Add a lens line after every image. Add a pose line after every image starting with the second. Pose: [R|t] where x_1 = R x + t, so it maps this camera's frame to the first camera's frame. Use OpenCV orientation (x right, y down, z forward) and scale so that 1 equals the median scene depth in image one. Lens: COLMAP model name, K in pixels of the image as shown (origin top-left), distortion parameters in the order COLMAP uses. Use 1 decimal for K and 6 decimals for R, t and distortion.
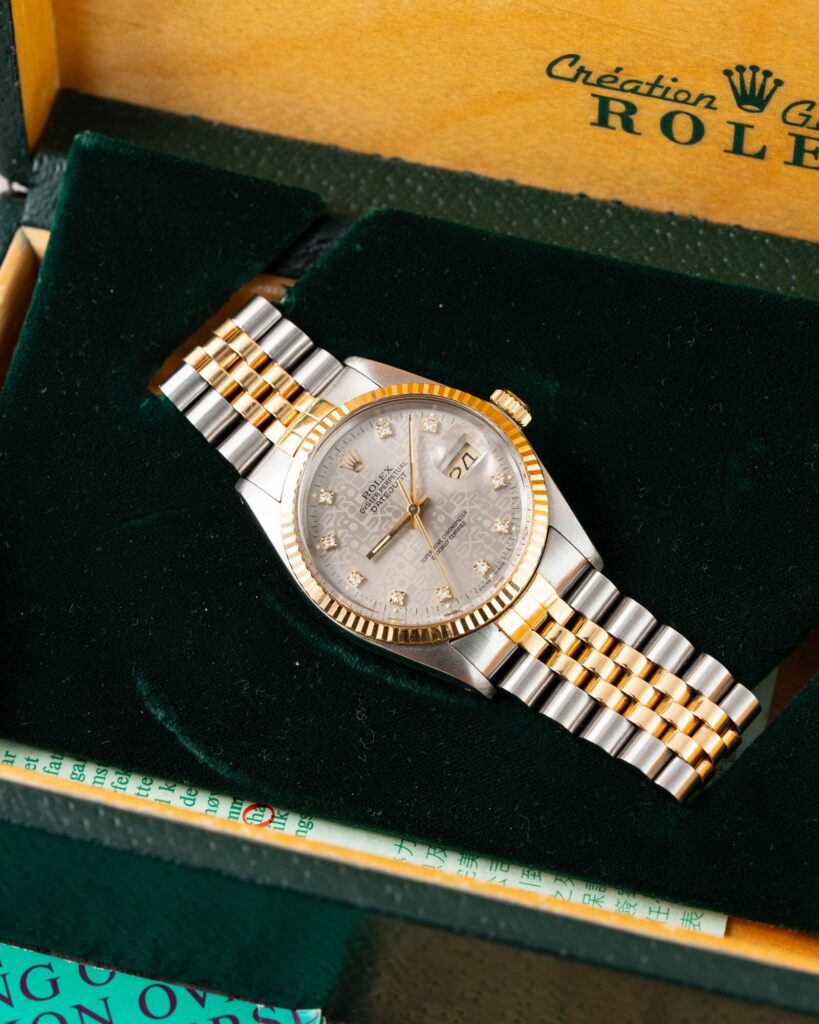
lens RADIAL K [[4091.7, 0, 409.5], [0, 4091.7, 512.0], [0, 0, 1]] dist [0.046867, -2.941564]
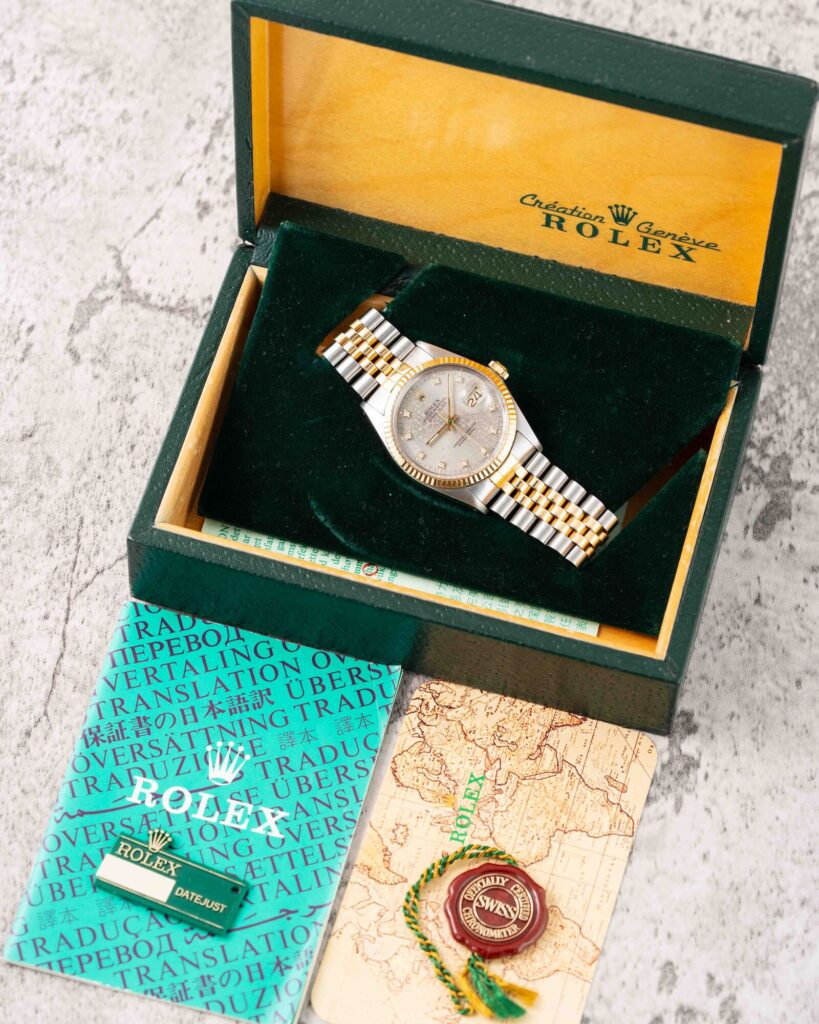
lens RADIAL K [[4091.7, 0, 409.5], [0, 4091.7, 512.0], [0, 0, 1]] dist [0.046867, -2.941564]
pose [[0.999625, 0.018747, 0.019938, -0.058319], [-0.020658, 0.994728, 0.100445, -0.158321], [-0.017950, -0.100819, 0.994743, -1.016366]]
